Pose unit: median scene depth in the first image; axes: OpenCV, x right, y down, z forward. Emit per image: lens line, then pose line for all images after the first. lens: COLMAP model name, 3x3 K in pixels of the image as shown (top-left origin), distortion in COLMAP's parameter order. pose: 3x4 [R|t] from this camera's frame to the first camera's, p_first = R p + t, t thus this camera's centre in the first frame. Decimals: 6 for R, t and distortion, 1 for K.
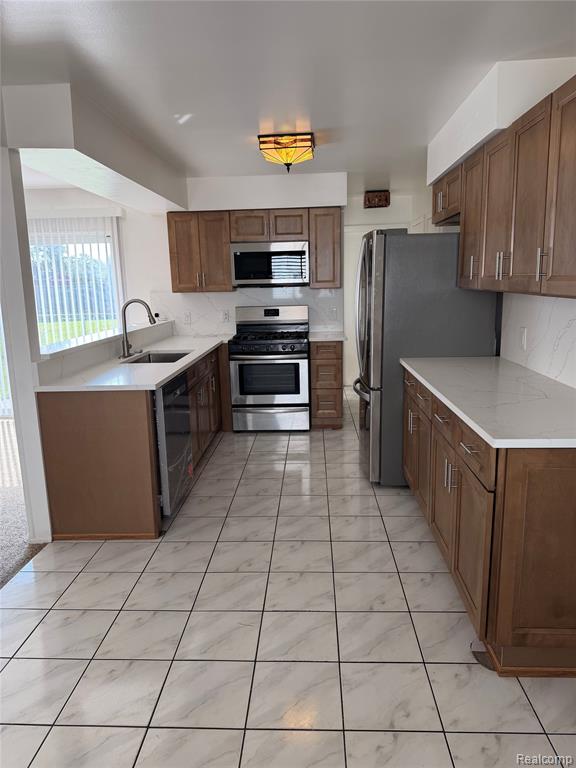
lens RADIAL K [[534.1, 0, 286.8], [0, 534.1, 386.9], [0, 0, 1]] dist [0.057963, -0.137828]
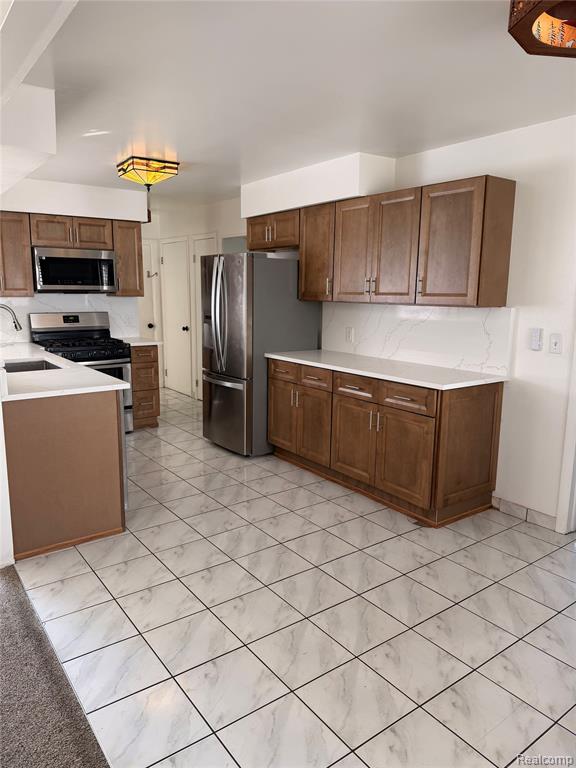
lens RADIAL K [[544.2, 0, 288.0], [0, 544.2, 384.0], [0, 0, 1]] dist [0.074004, -0.149739]
pose [[0.772582, -0.078262, 0.630073, -0.578710], [0.095289, 0.995426, 0.006801, 0.017046], [-0.627723, 0.054784, 0.776506, -0.043608]]
